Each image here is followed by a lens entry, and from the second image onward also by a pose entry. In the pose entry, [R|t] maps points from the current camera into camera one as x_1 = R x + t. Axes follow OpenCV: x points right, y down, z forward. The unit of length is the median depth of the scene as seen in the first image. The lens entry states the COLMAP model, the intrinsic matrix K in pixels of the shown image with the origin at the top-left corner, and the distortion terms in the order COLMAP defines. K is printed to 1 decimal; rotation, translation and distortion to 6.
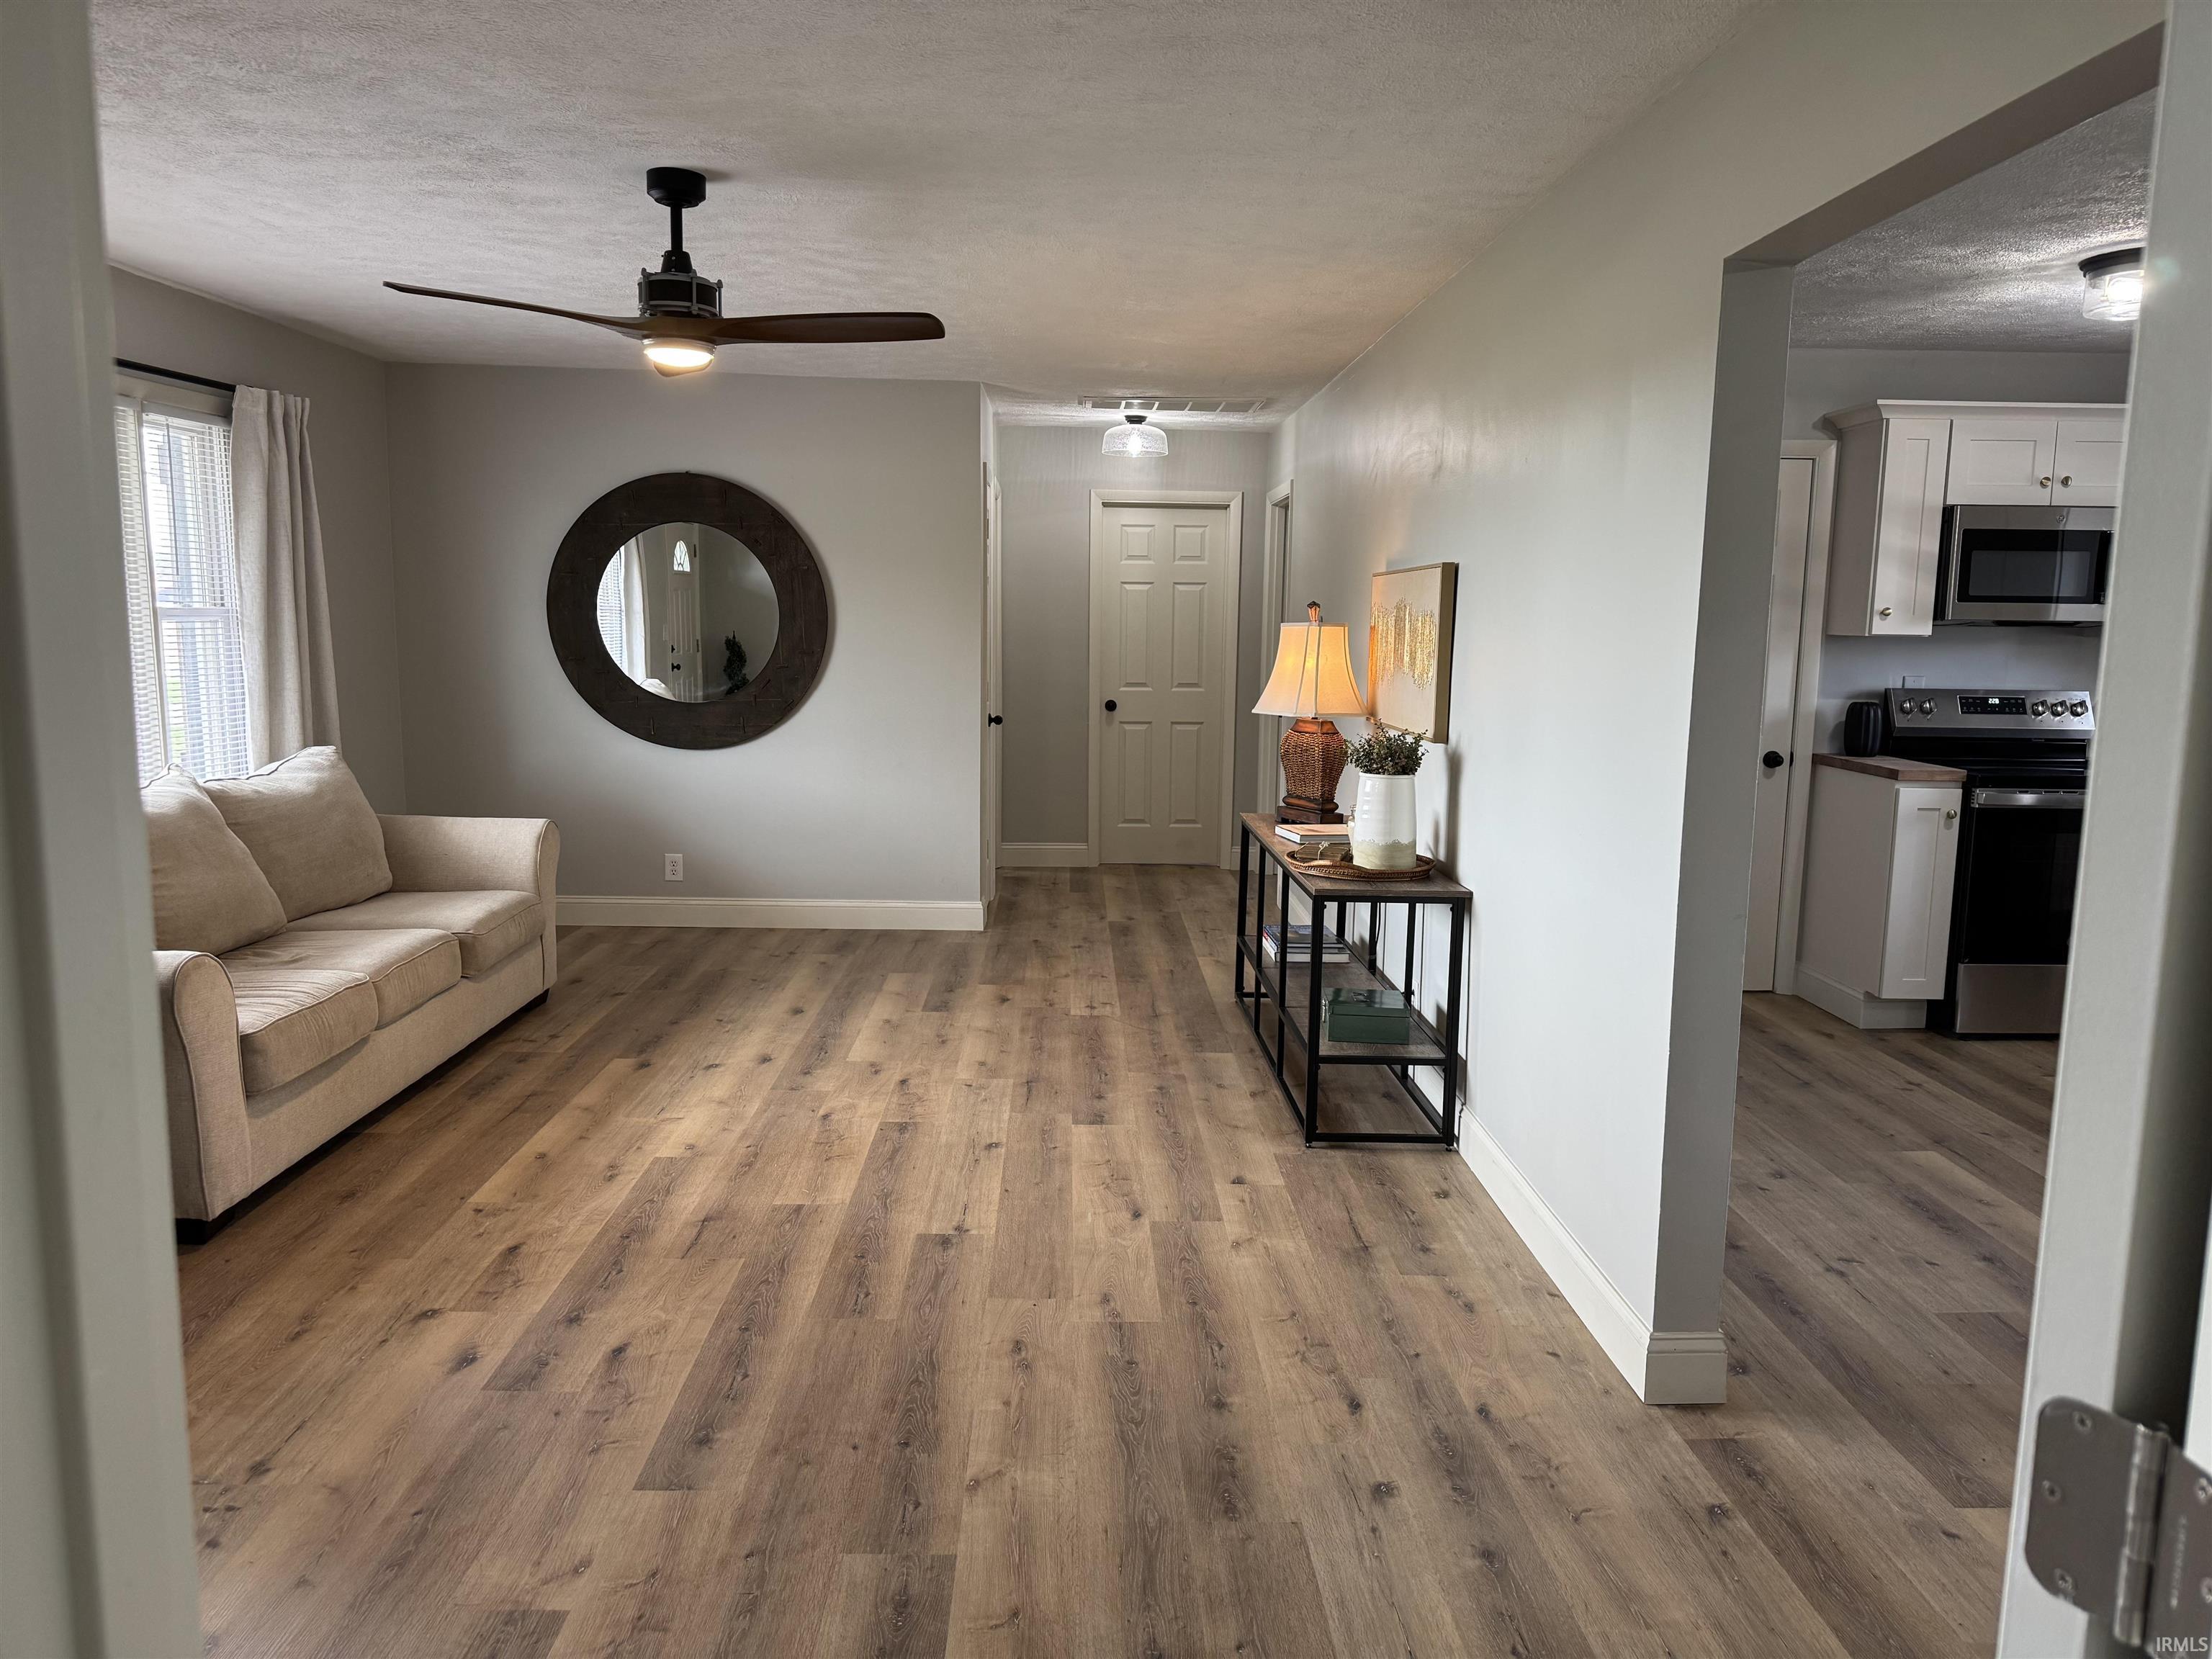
lens RADIAL K [[1536.3, 0, 1110.7], [0, 1536.3, 829.7], [0, 0, 1]] dist [0.187751, -0.338339]
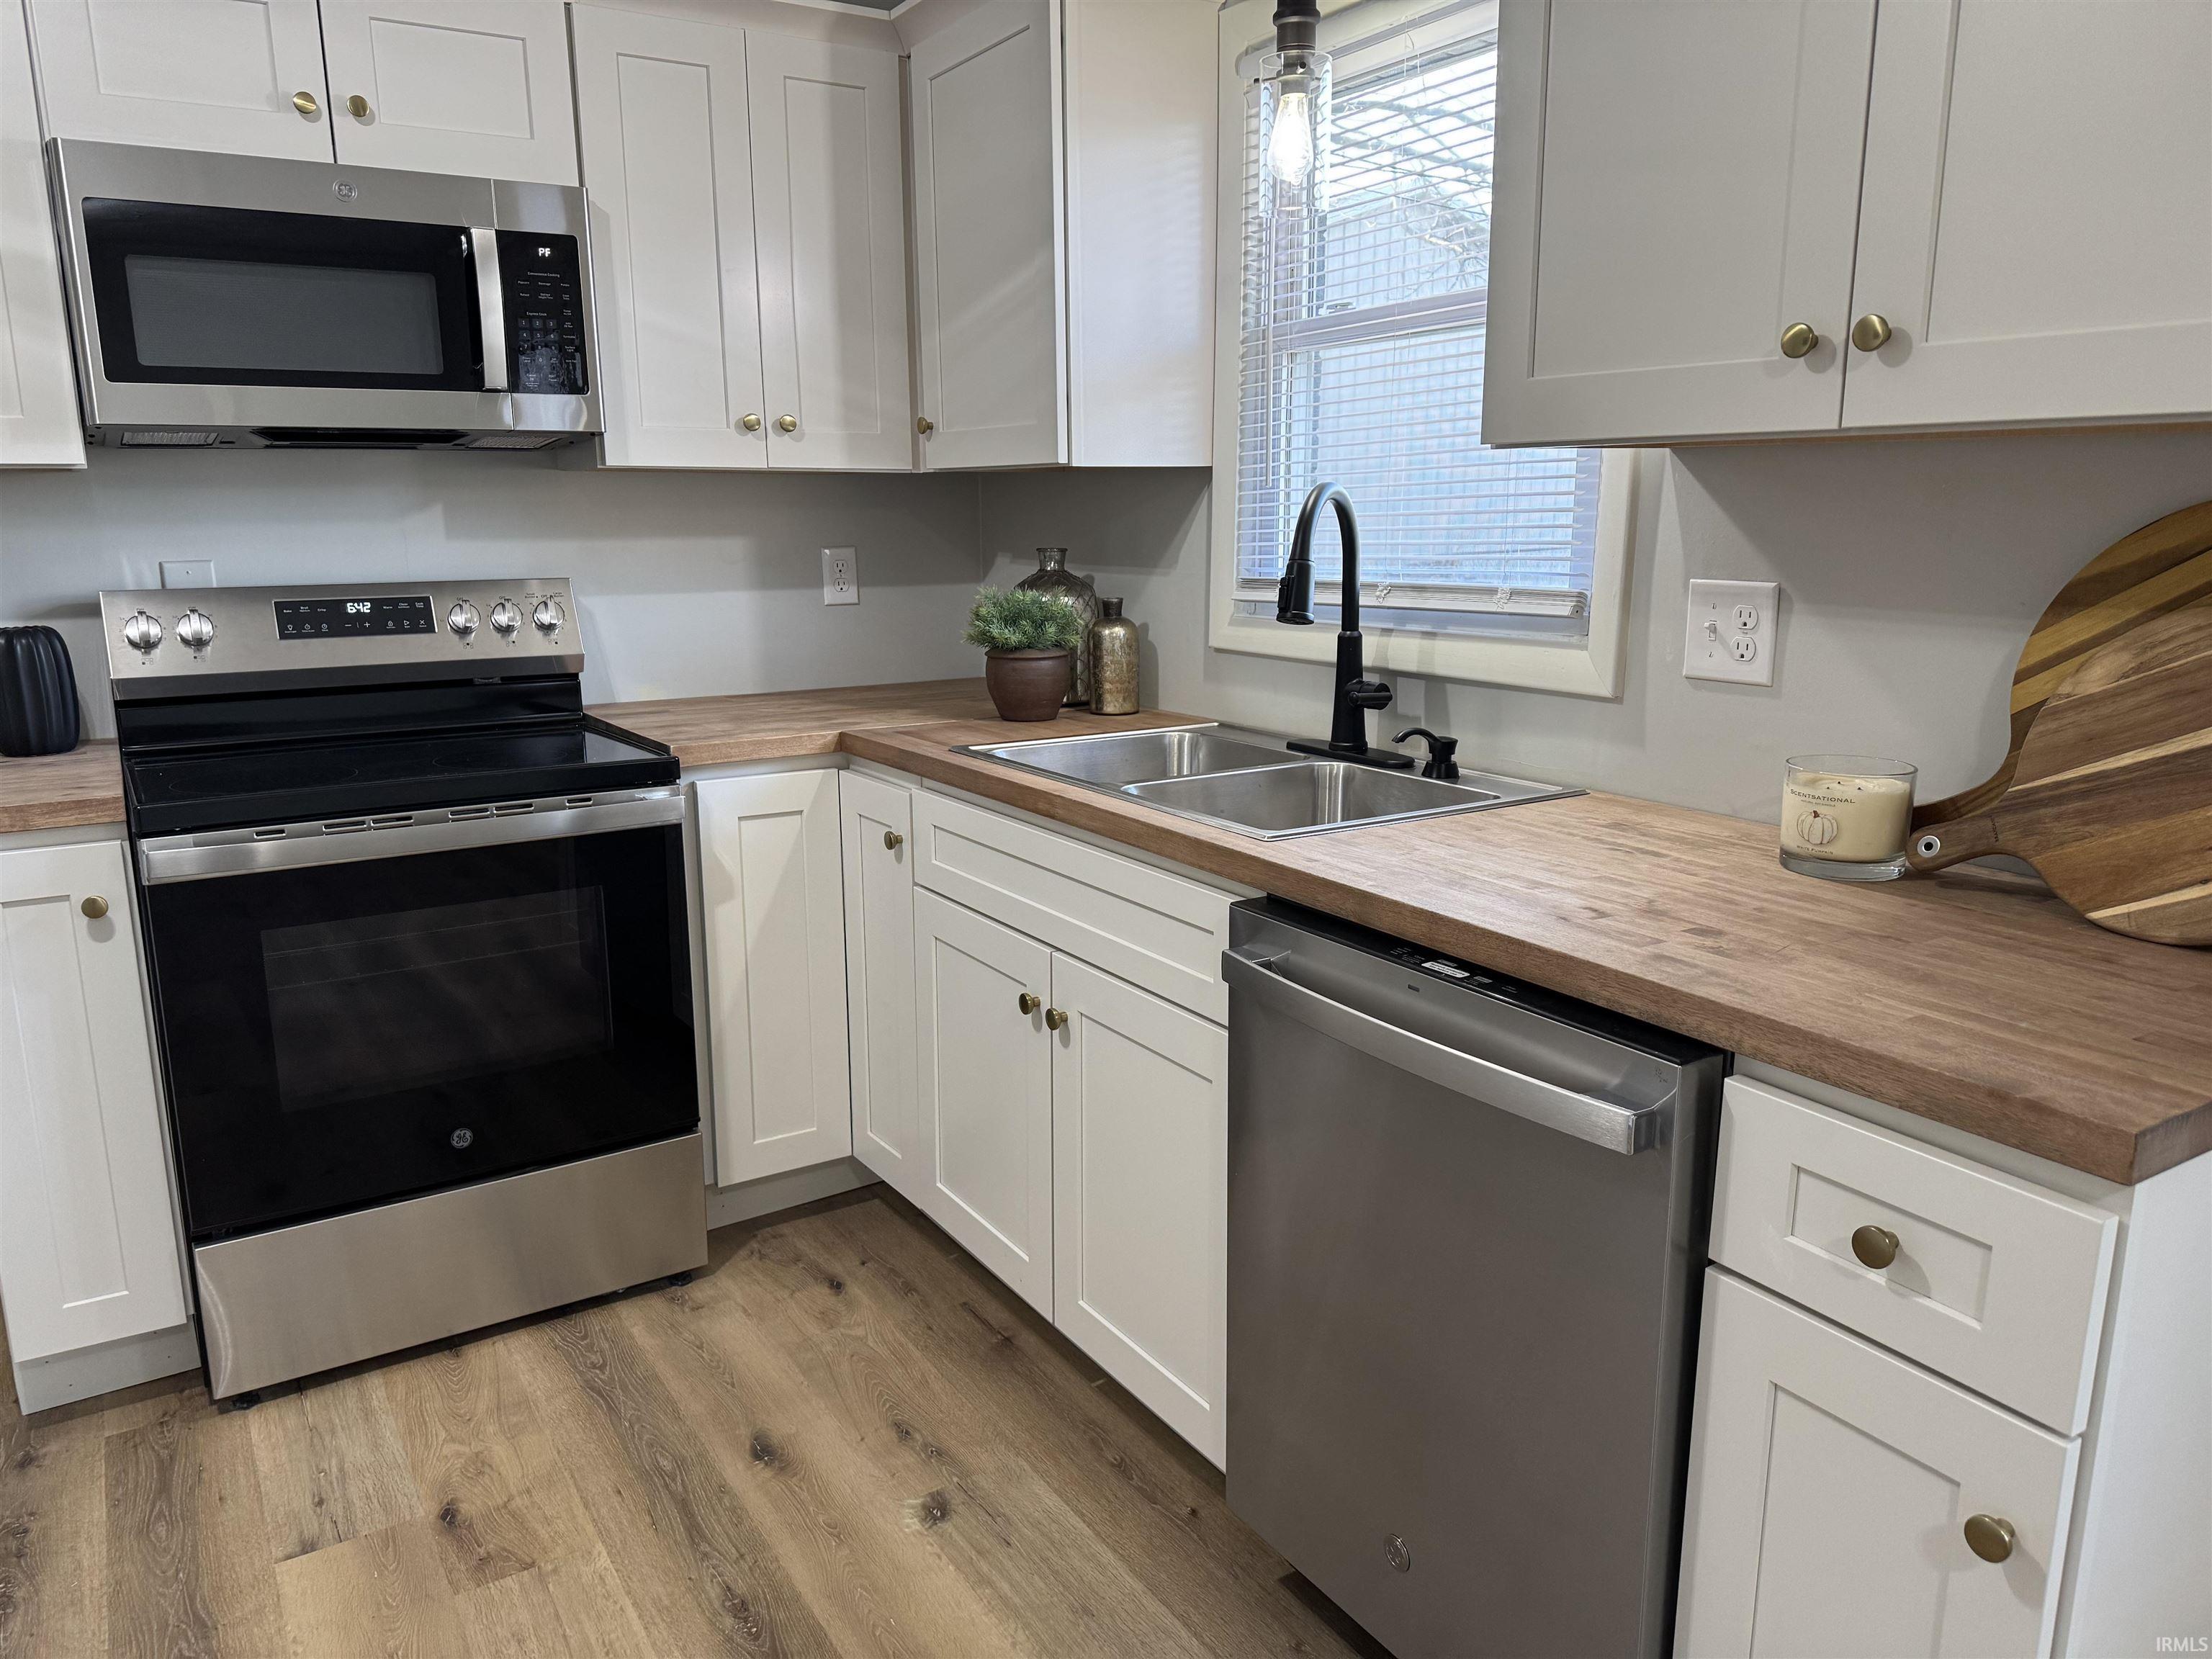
lens RADIAL K [[1546.3, 0, 1106.0], [0, 1546.3, 829.5], [0, 0, 1]] dist [0.093362, -0.119689]
pose [[0.861895, -0.127705, 0.490743, 0.108546], [0.094099, 0.991239, 0.092681, -0.008089], [-0.498279, -0.033703, 0.866361, 0.100819]]
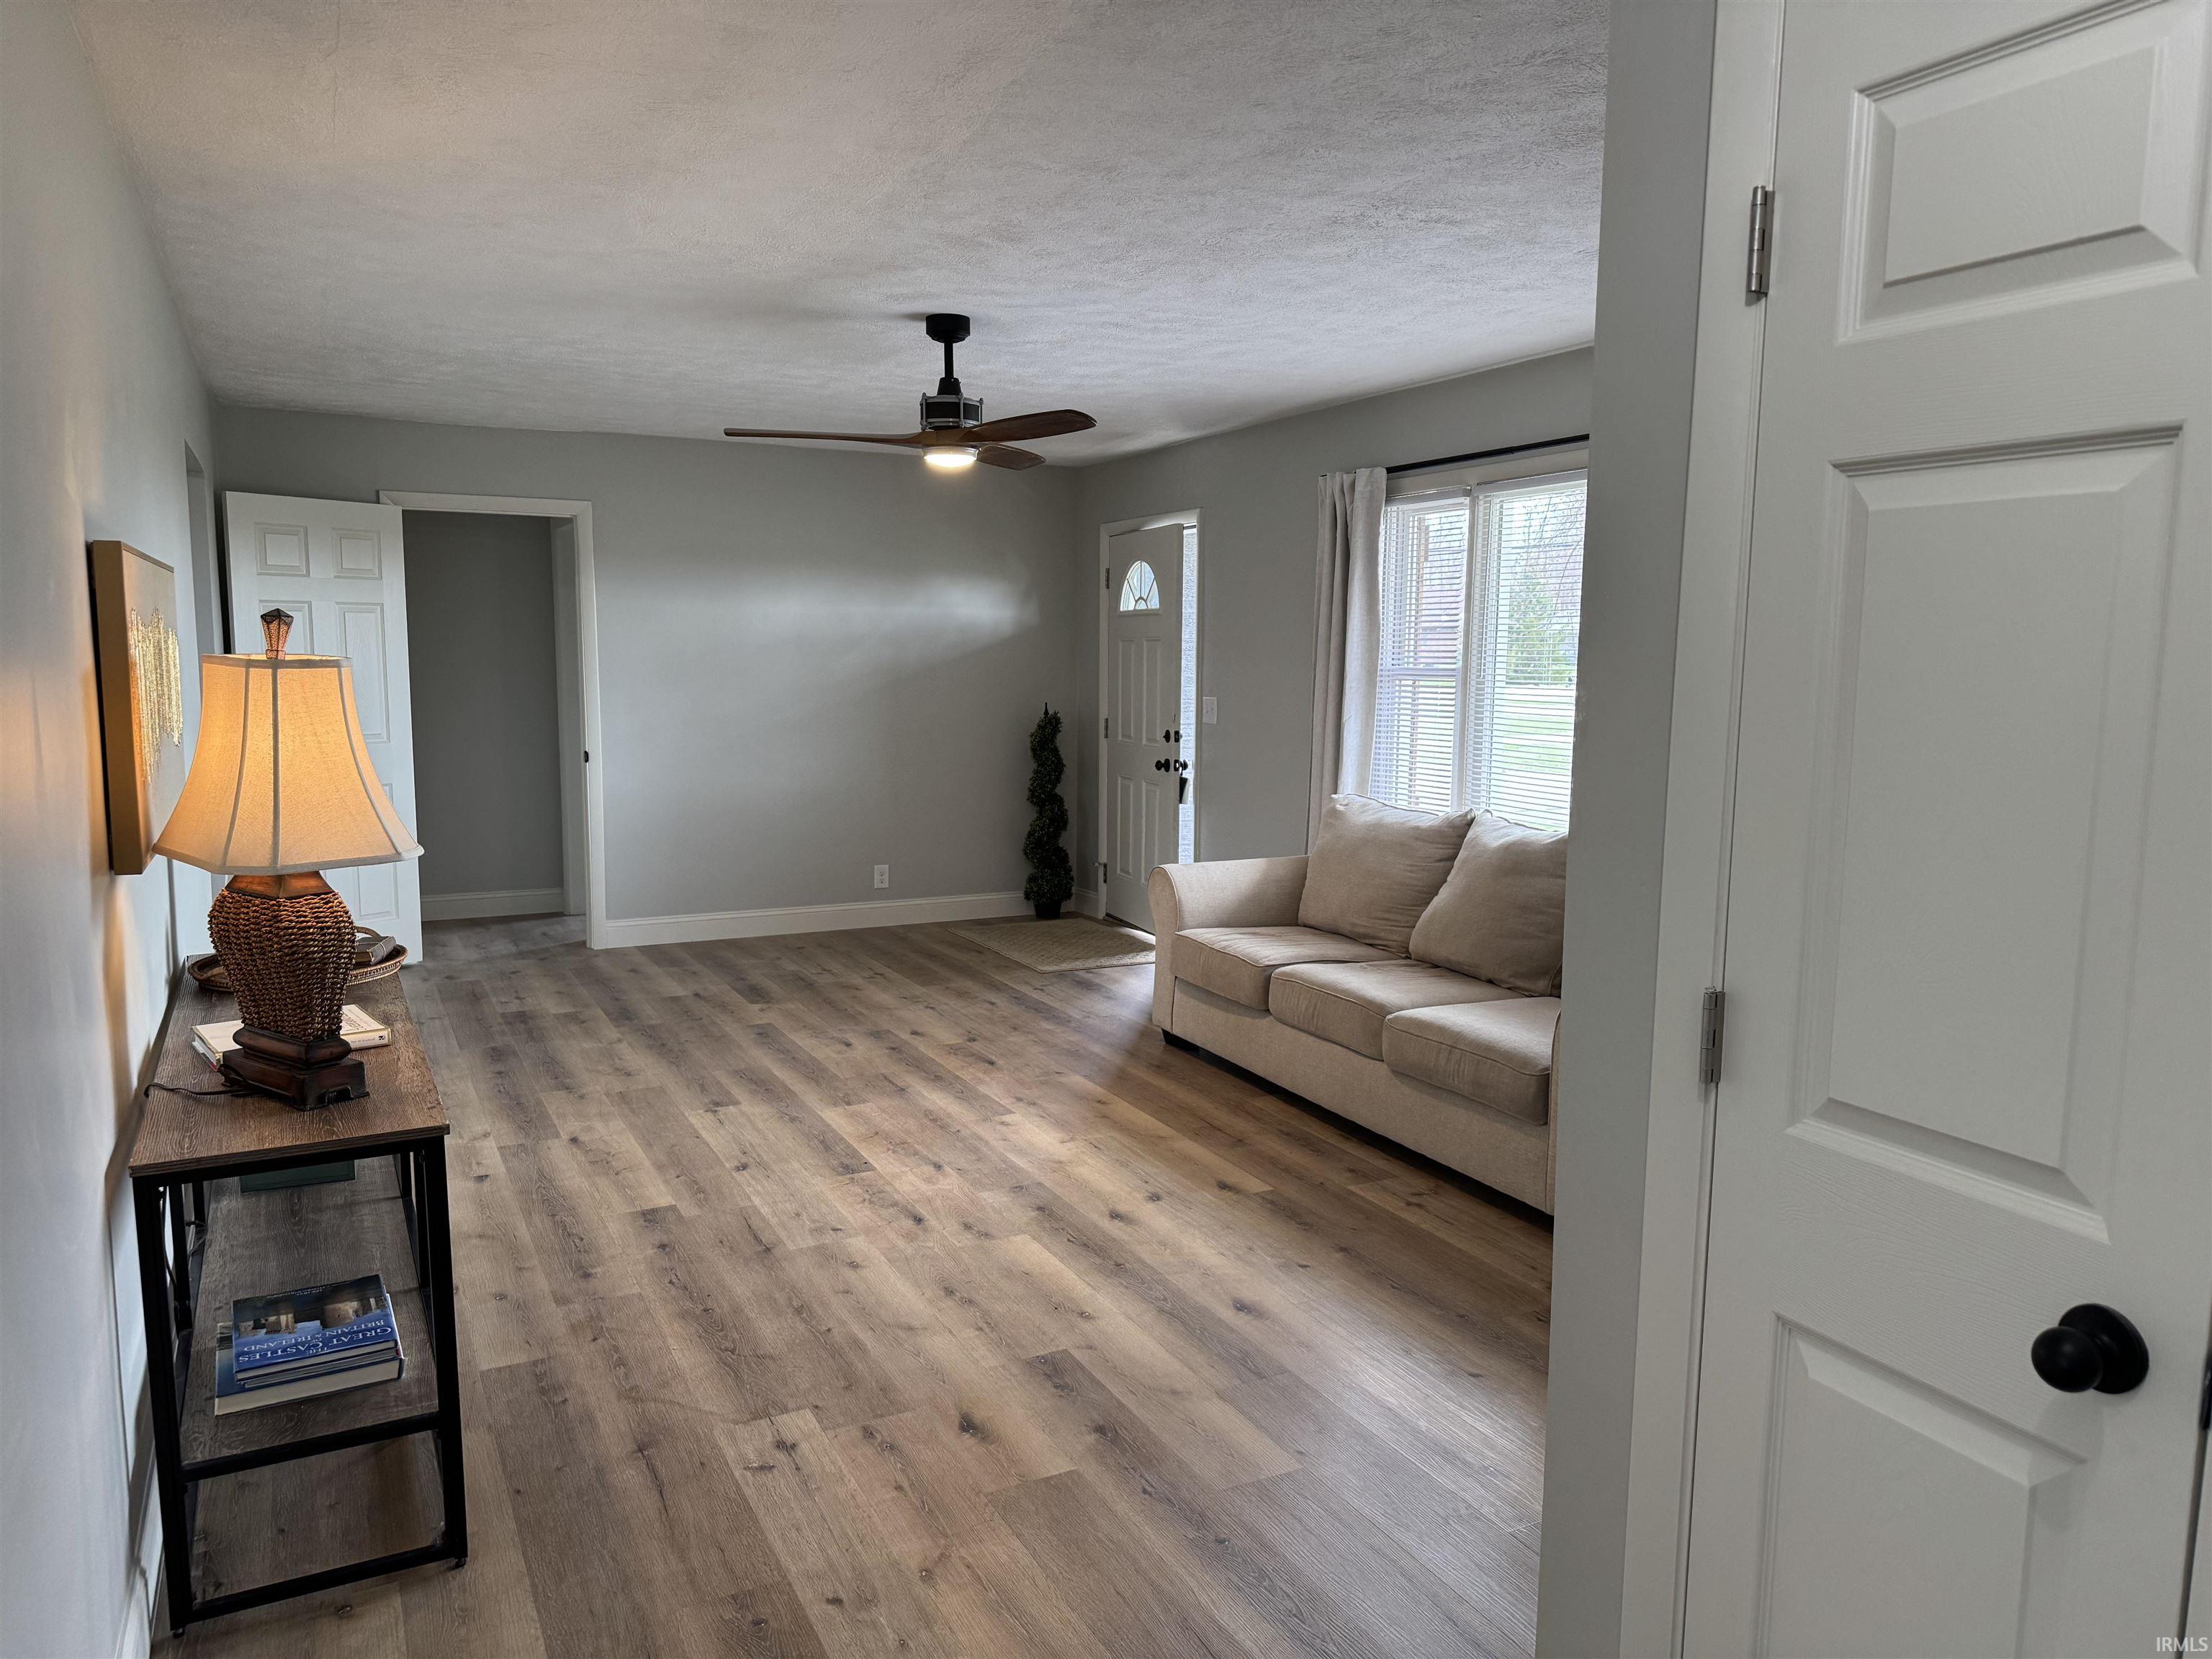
lens RADIAL K [[1534.3, 0, 1109.2], [0, 1534.3, 838.2], [0, 0, 1]] dist [0.147956, -0.283021]
pose [[-0.902468, 0.027941, -0.429849, 0.173634], [-0.082904, 0.967972, 0.236977, -0.335770], [0.422703, 0.249500, -0.871247, 2.416498]]
